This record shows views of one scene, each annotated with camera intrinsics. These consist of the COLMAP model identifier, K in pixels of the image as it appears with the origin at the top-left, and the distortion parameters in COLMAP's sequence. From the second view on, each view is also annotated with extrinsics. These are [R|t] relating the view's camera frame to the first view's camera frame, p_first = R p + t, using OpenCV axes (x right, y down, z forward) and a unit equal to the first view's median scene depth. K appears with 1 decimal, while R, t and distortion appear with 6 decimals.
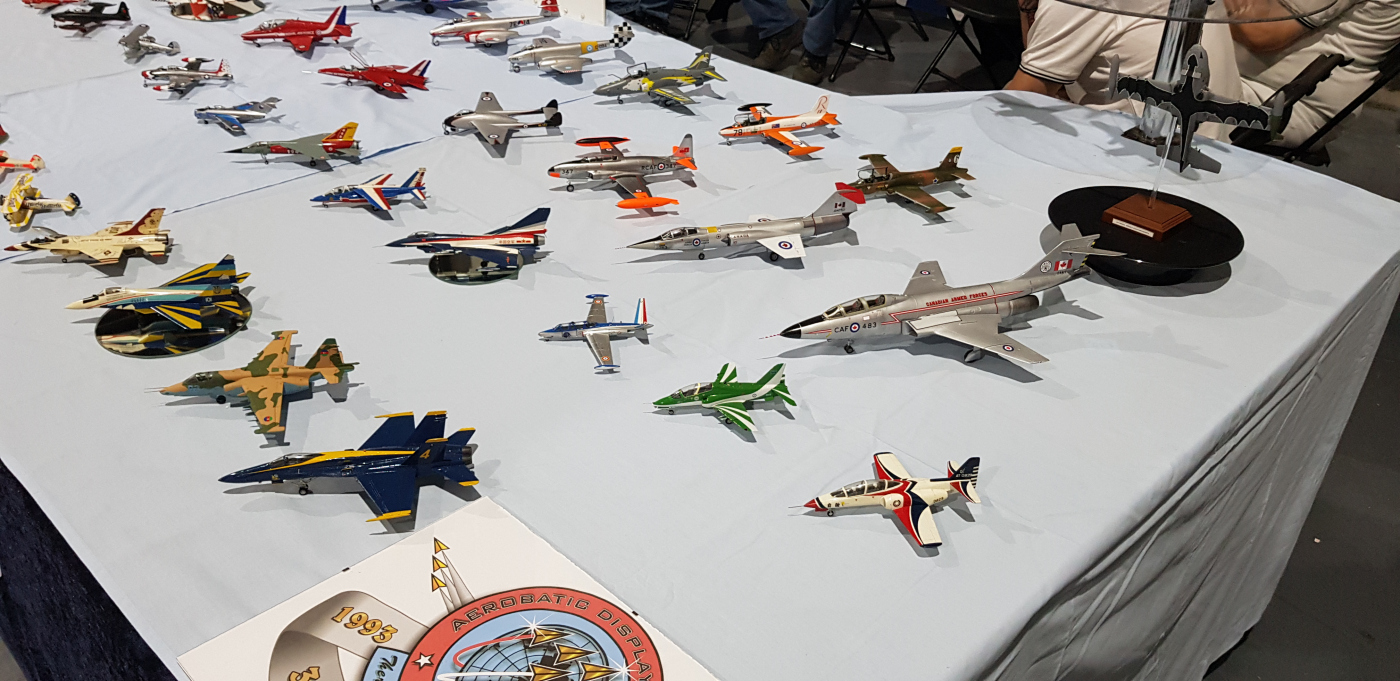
lens RADIAL K [[1086.4, 0, 752.9], [0, 1086.4, 336.0], [0, 0, 1]] dist [0.124020, -0.185426]
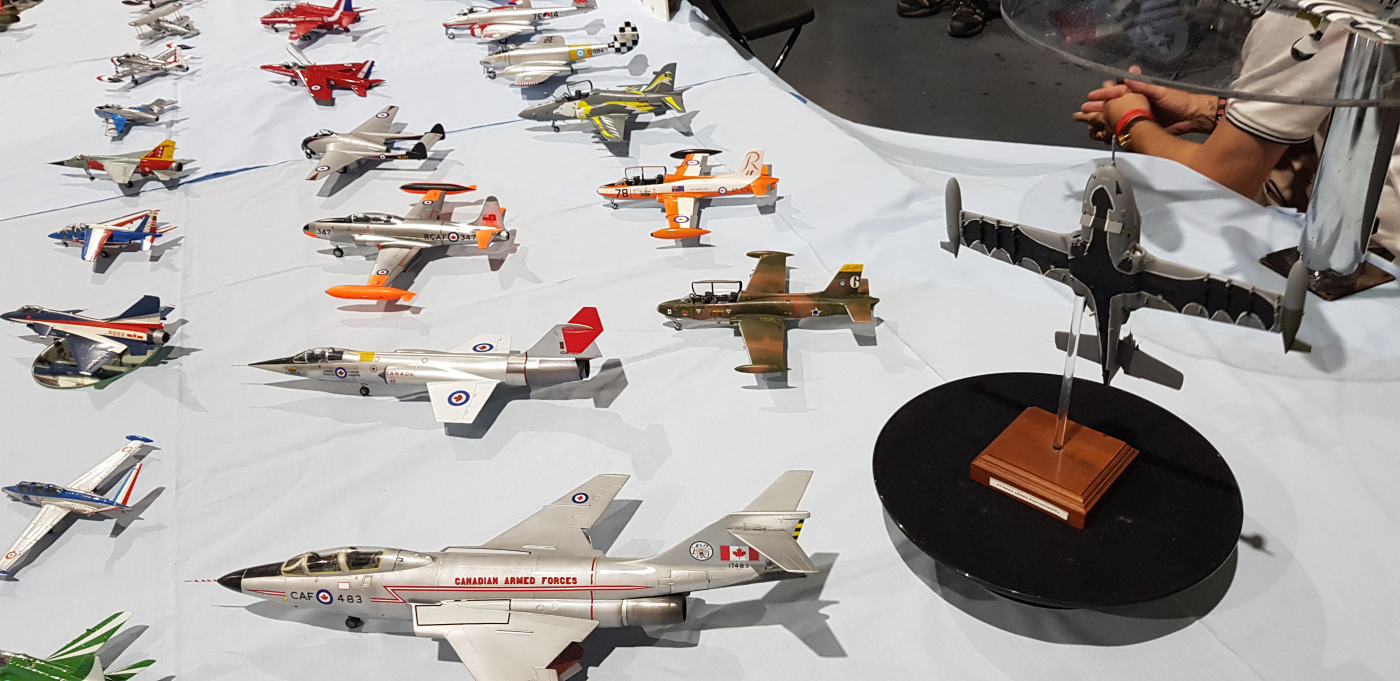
lens RADIAL K [[1086.4, 0, 752.9], [0, 1086.4, 336.0], [0, 0, 1]] dist [0.124020, -0.185426]
pose [[0.899411, 0.160168, -0.406702, 0.365371], [-0.144936, 0.987087, 0.068214, -0.154770], [0.412376, -0.002407, 0.911011, 0.385769]]
